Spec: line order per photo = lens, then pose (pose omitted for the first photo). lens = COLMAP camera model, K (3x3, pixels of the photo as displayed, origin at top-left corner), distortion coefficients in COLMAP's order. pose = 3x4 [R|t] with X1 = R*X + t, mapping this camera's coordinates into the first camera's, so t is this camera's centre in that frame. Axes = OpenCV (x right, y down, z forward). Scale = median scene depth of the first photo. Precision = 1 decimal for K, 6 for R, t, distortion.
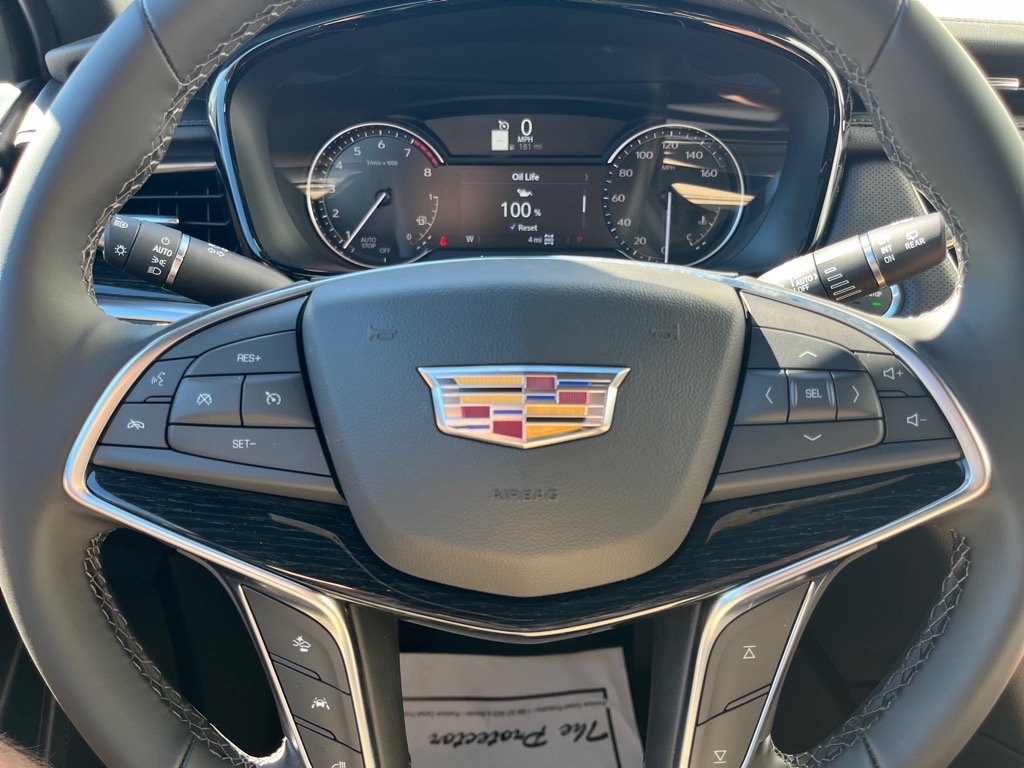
lens RADIAL K [[798.0, 0, 516.6], [0, 798.0, 380.8], [0, 0, 1]] dist [0.039152, -0.045601]
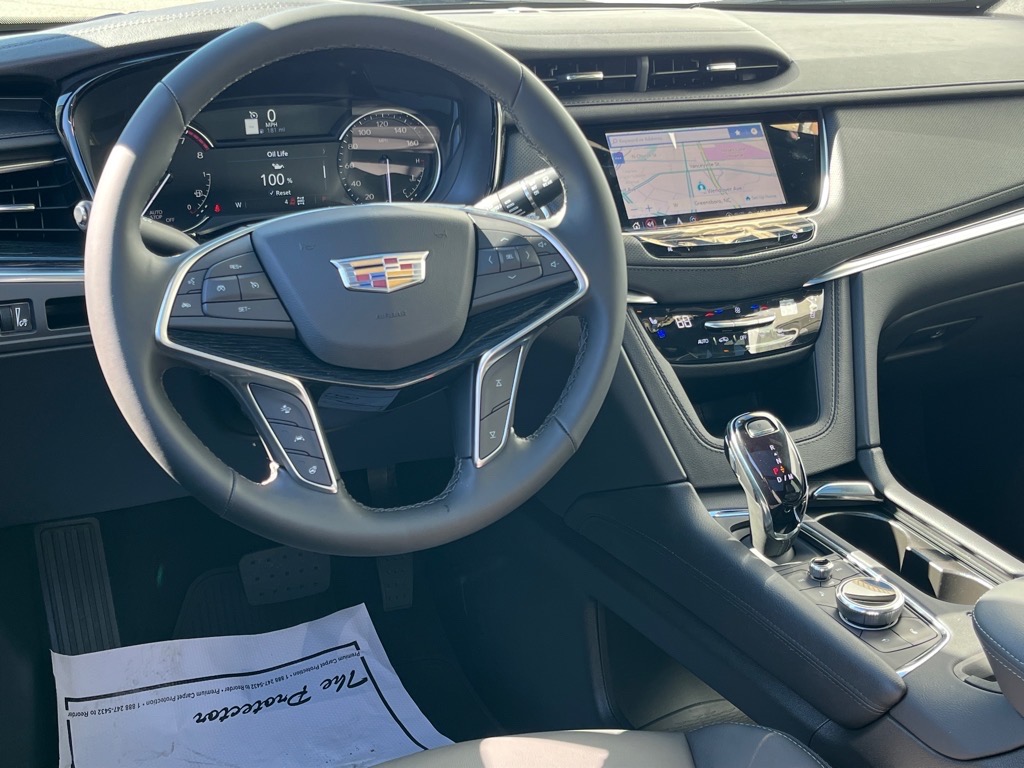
lens RADIAL K [[1165.7, 0, 513.6], [0, 1165.7, 419.6], [0, 0, 1]] dist [0.013944, 0.000000]
pose [[0.923450, -0.143516, 0.355869, -0.369901], [0.141307, 0.989437, 0.032345, 0.163088], [-0.356752, 0.020417, 0.933976, -0.890249]]
